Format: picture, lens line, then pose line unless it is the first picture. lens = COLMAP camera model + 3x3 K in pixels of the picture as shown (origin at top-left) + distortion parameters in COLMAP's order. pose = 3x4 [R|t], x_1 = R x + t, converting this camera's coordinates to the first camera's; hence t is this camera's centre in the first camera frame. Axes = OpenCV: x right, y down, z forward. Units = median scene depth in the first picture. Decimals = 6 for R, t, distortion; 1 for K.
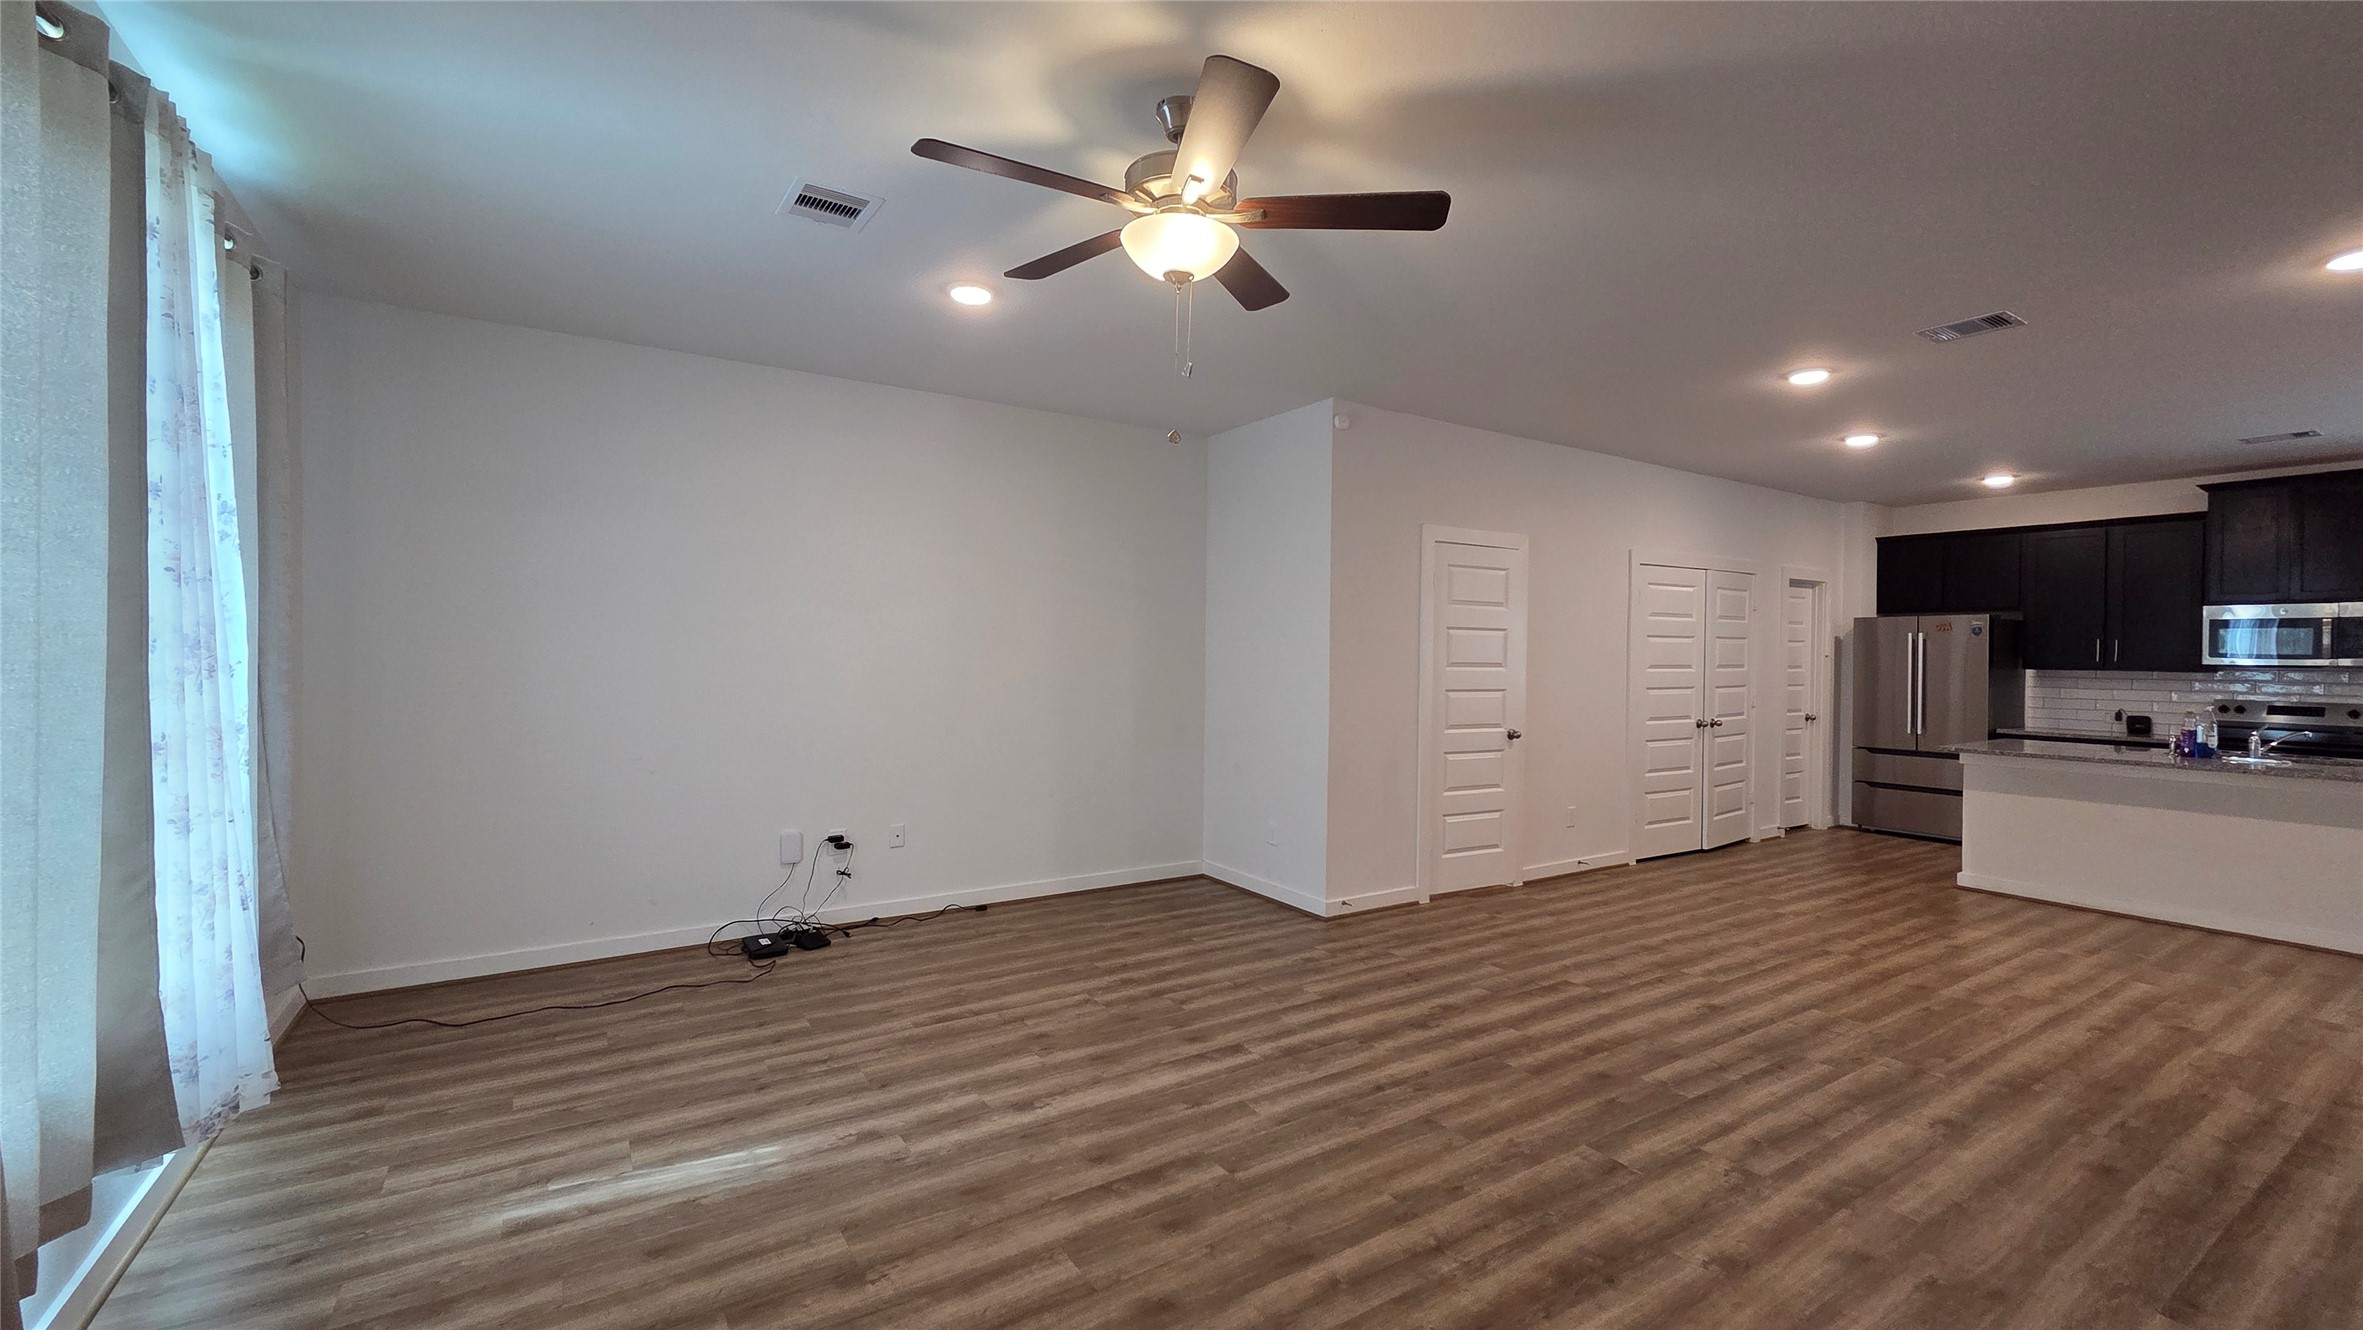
lens RADIAL K [[972.8, 0, 1181.5], [0, 972.8, 665.0], [0, 0, 1]] dist [0.011179, -0.000123]
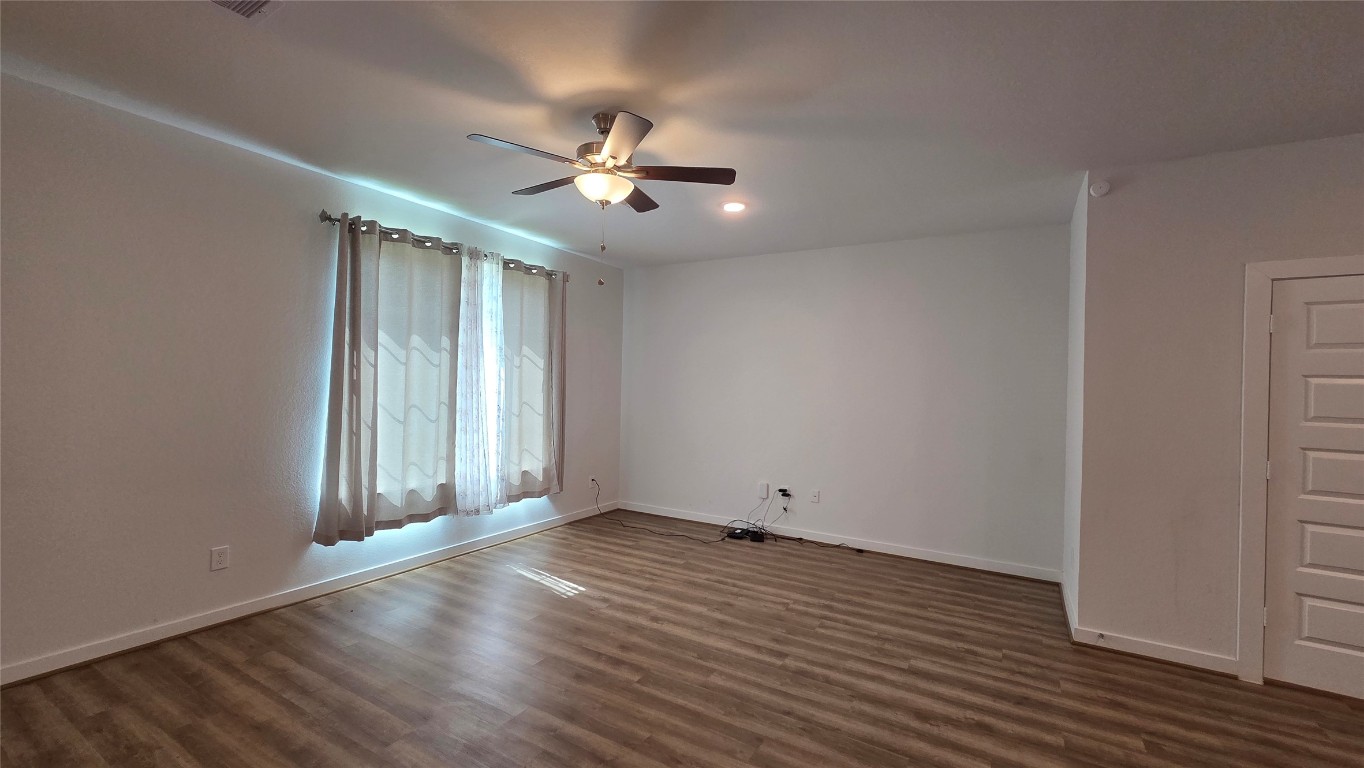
lens RADIAL K [[558.5, 0, 682.0], [0, 558.5, 384.0], [0, 0, 1]] dist [-0.001751, -0.000268]
pose [[0.432471, -0.003326, -0.901642, 0.786075], [-0.032352, 0.999292, -0.019204, -0.005978], [0.901067, 0.037475, 0.432058, 0.477379]]
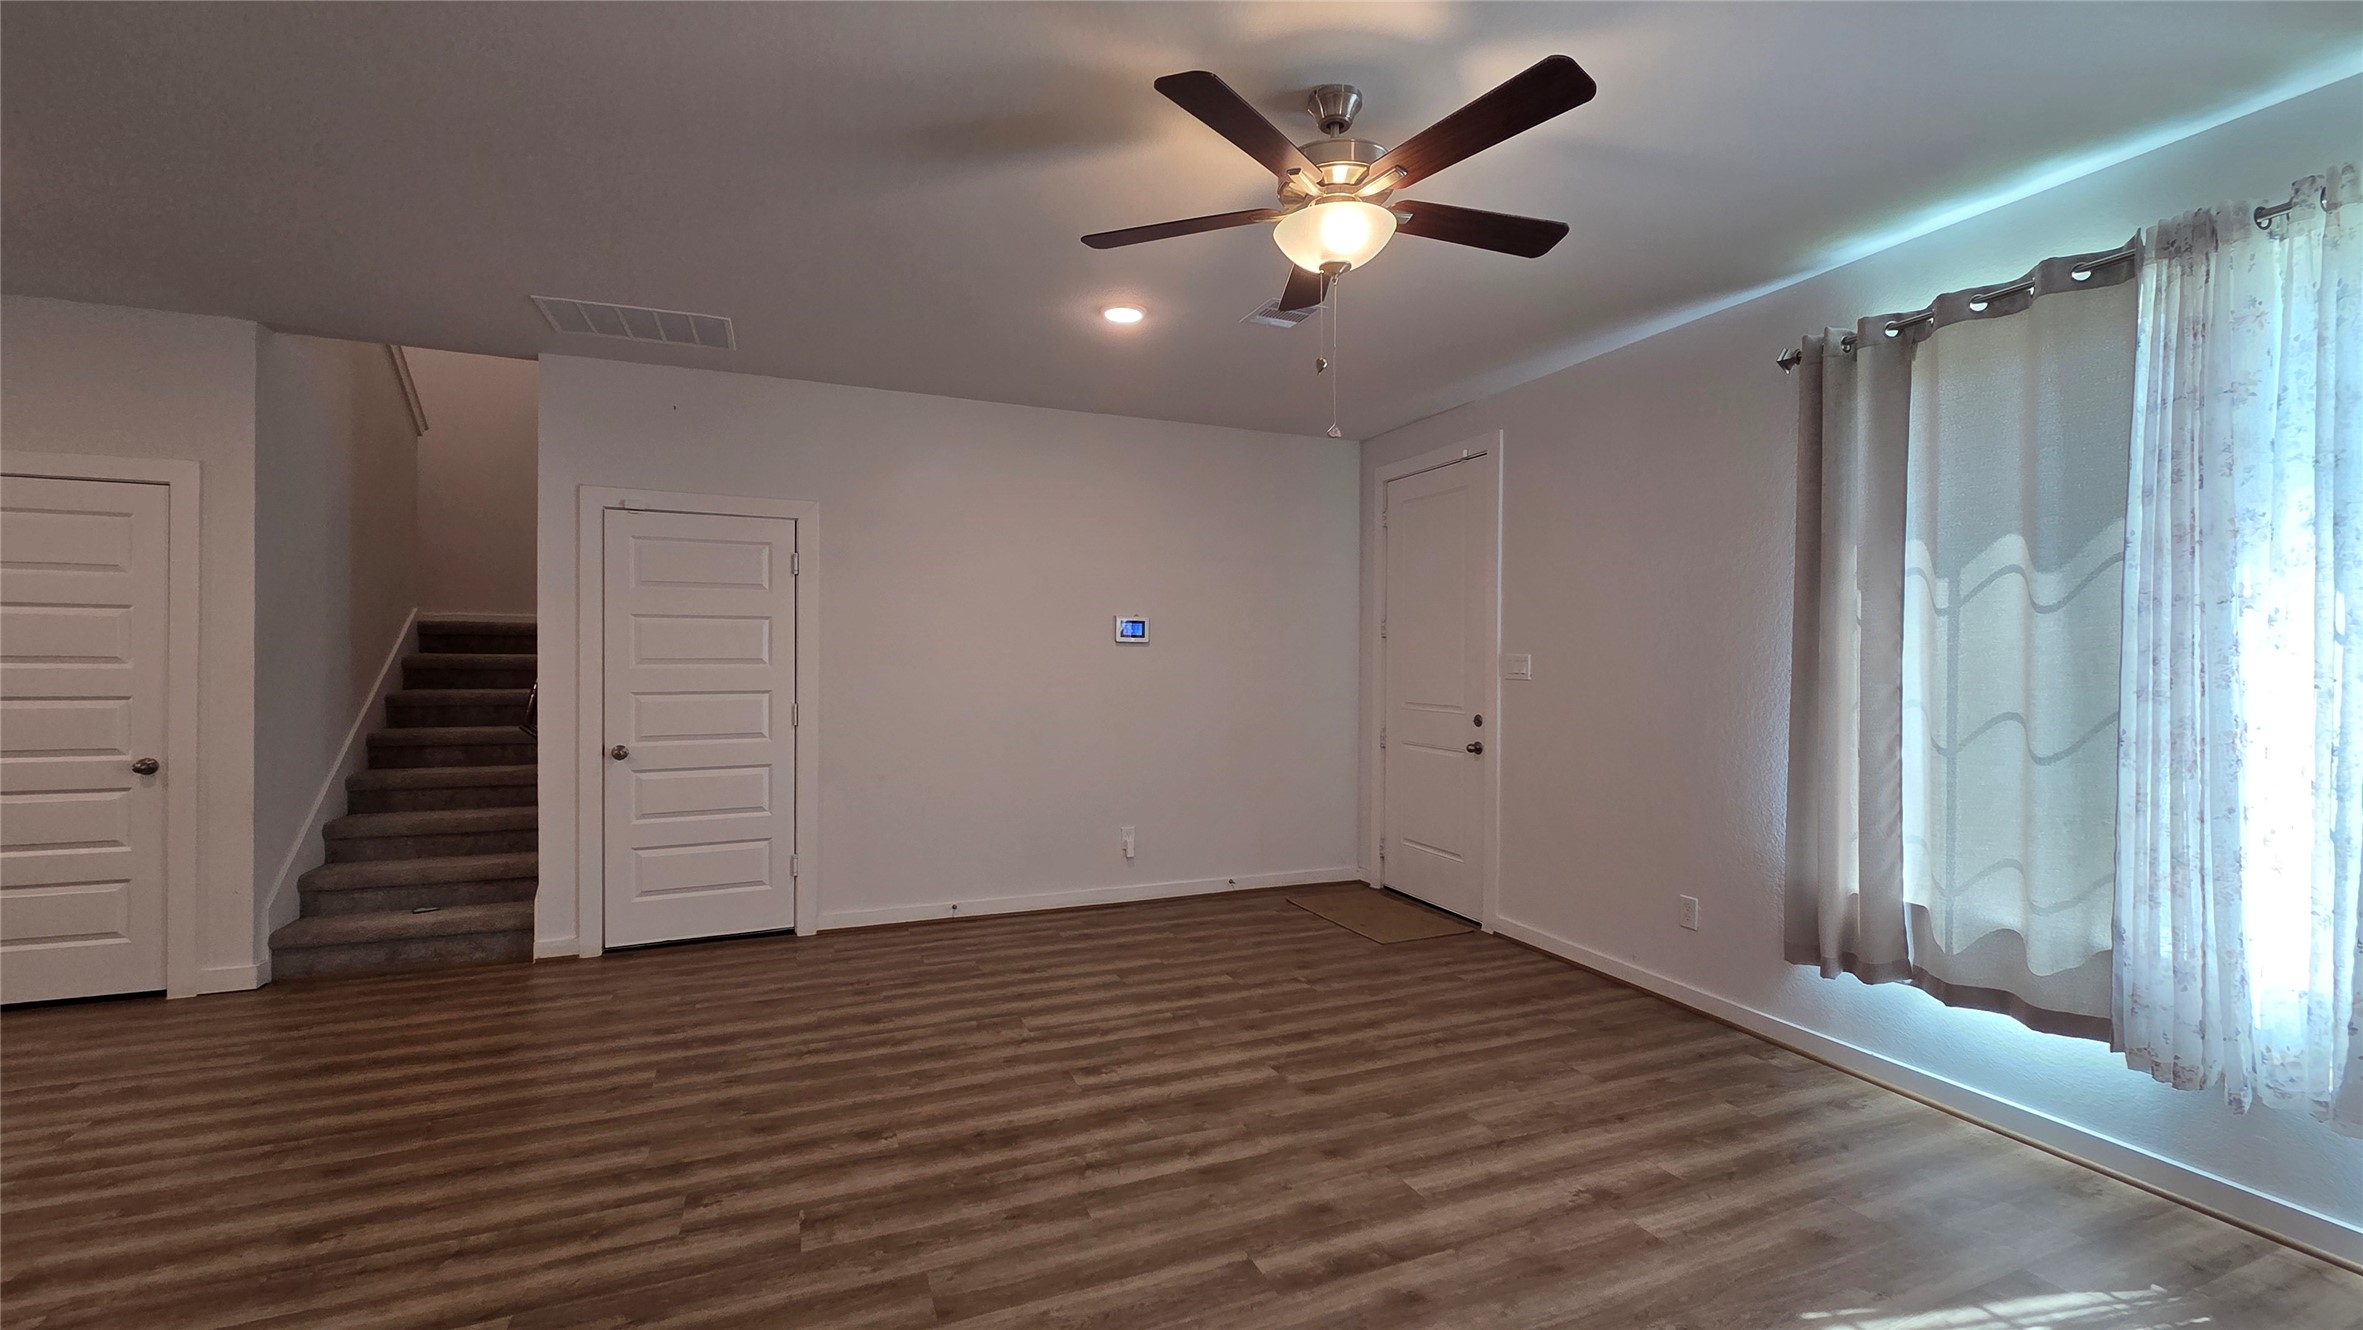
lens RADIAL K [[967.6, 0, 1181.5], [0, 967.6, 665.0], [0, 0, 1]] dist [-0.001751, -0.000268]
pose [[-0.982958, -0.021518, 0.182569, -0.026381], [-0.016536, 0.999449, 0.028768, -0.018155], [-0.183087, 0.025259, -0.982772, 1.424197]]
